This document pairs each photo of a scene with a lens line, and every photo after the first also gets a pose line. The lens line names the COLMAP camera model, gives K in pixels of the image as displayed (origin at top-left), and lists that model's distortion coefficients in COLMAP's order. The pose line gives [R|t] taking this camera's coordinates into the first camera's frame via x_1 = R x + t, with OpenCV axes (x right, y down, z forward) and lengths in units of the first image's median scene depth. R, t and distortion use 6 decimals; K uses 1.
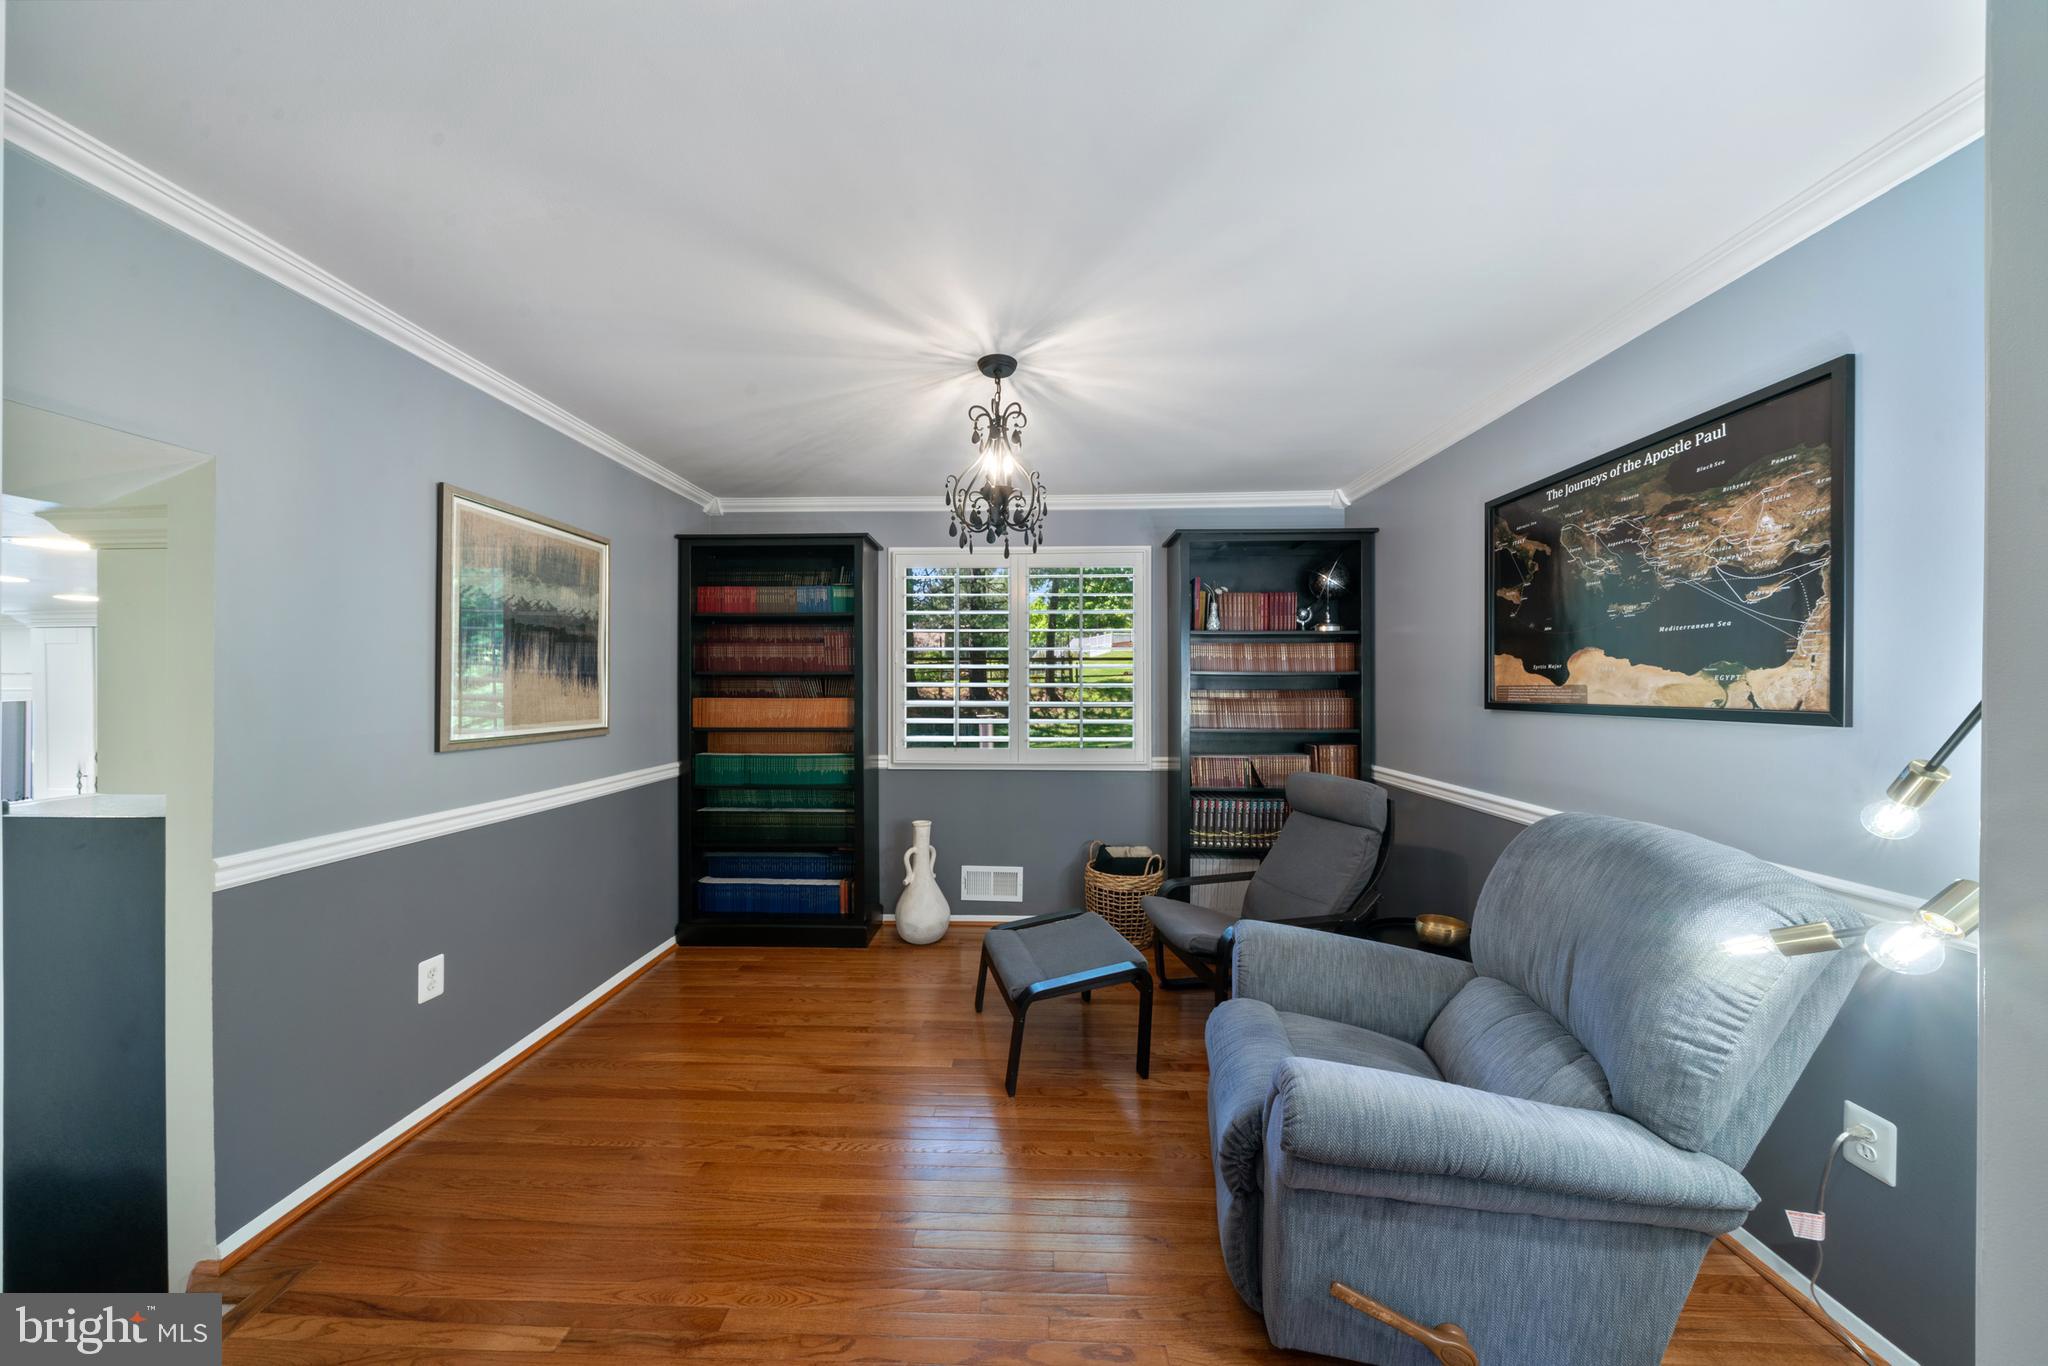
lens RADIAL K [[696.8, 0, 1013.7], [0, 696.8, 681.5], [0, 0, 1]] dist [-0.001689, -0.000189]
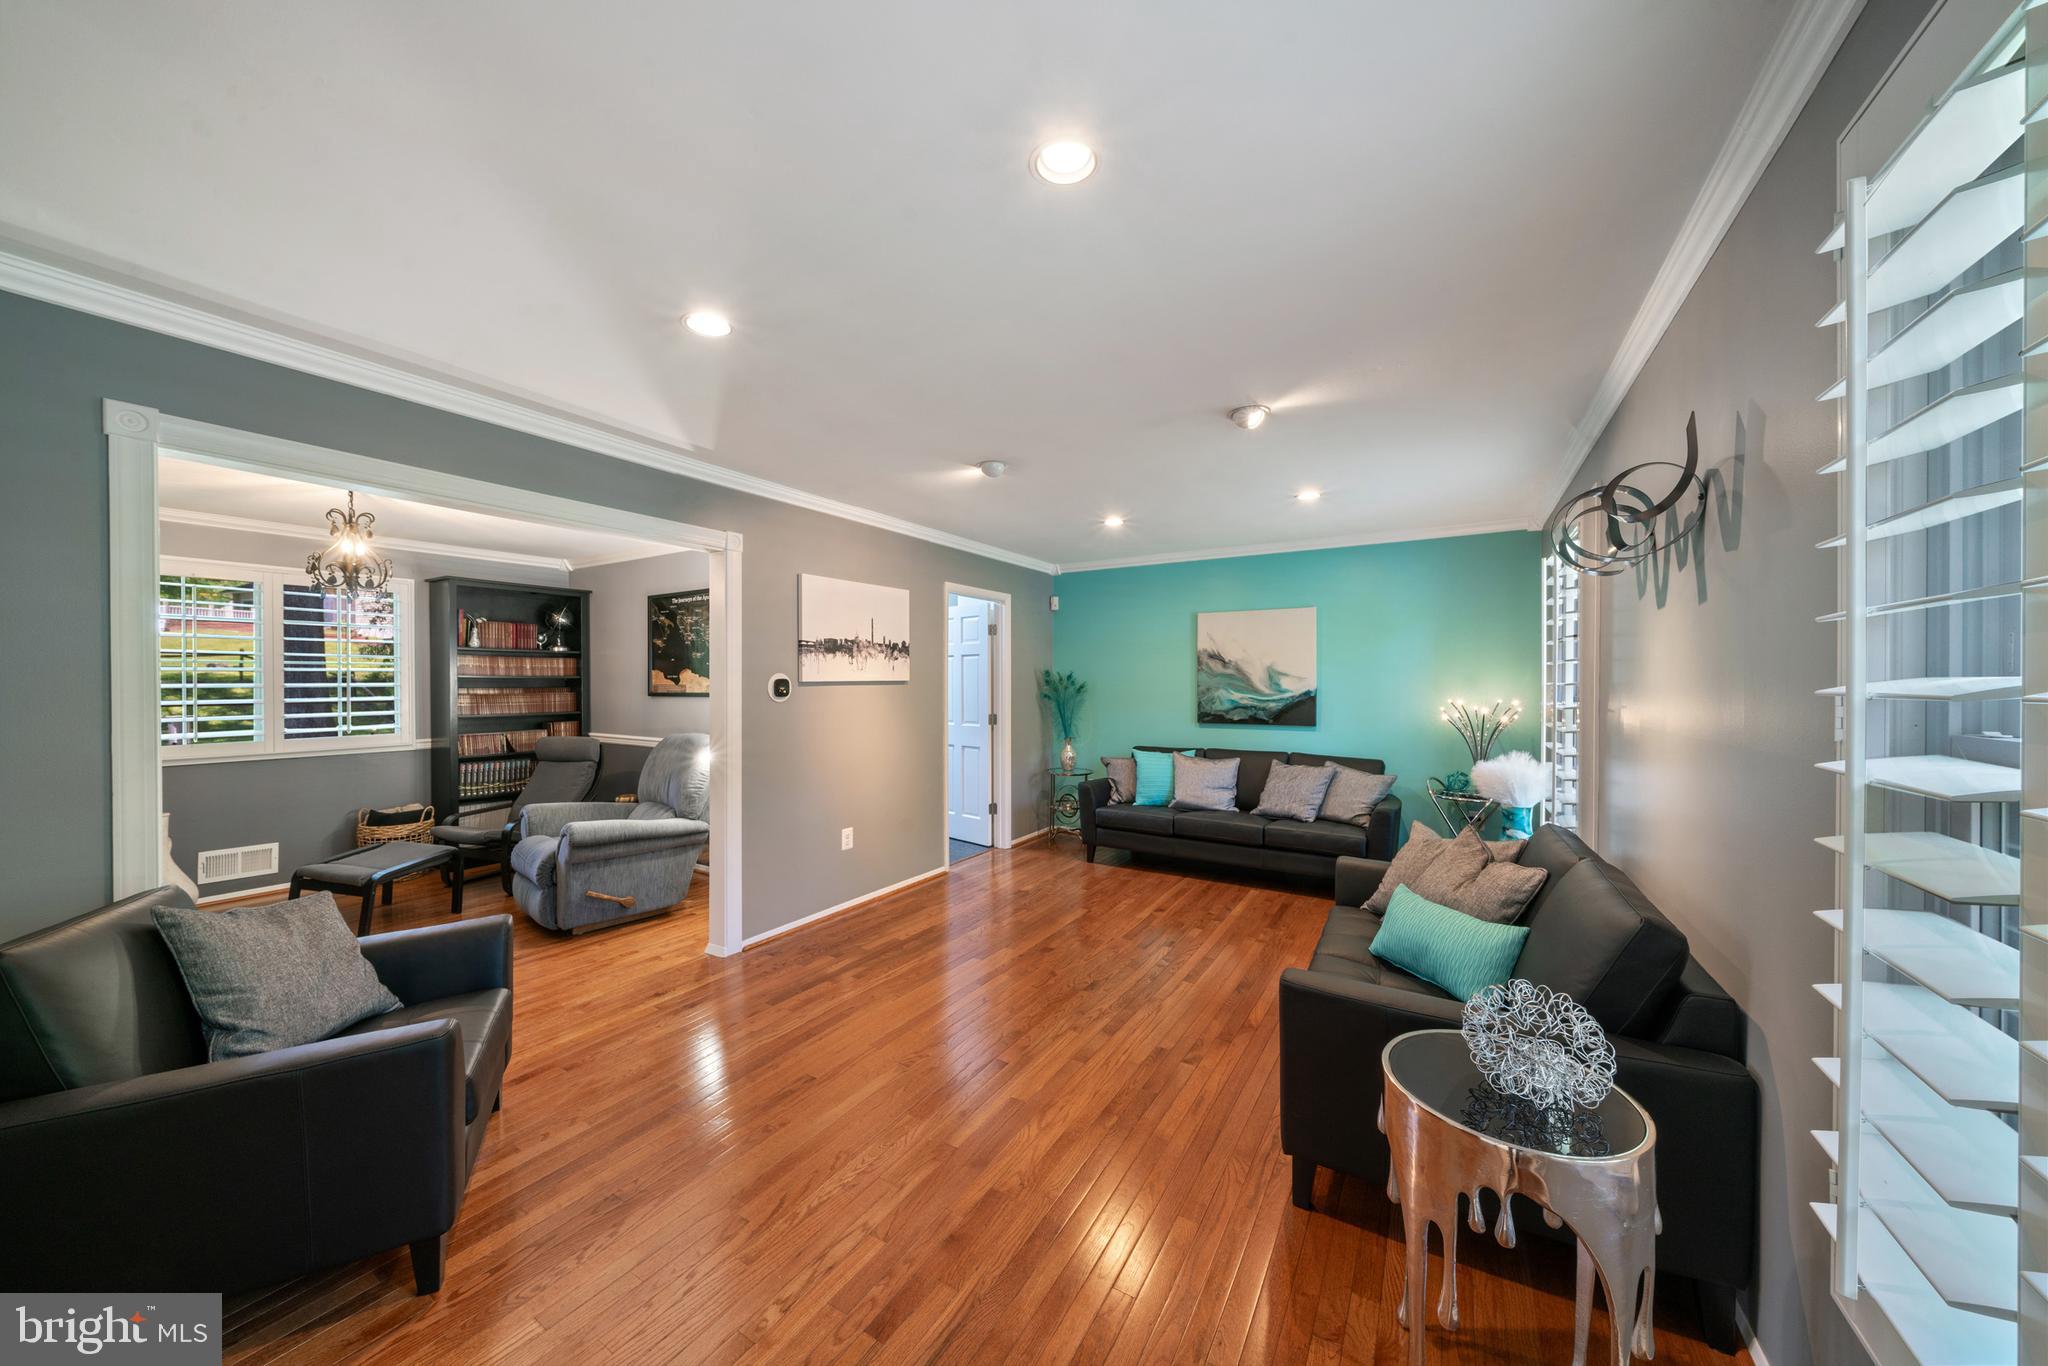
lens RADIAL K [[692.1, 0, 1013.3], [0, 692.1, 687.1], [0, 0, 1]] dist [-0.000920, -0.000030]
pose [[0.501360, -0.009336, 0.865189, -0.562115], [-0.001893, 0.999928, 0.011887, -0.013838], [-0.865237, -0.007597, 0.501306, -0.977659]]
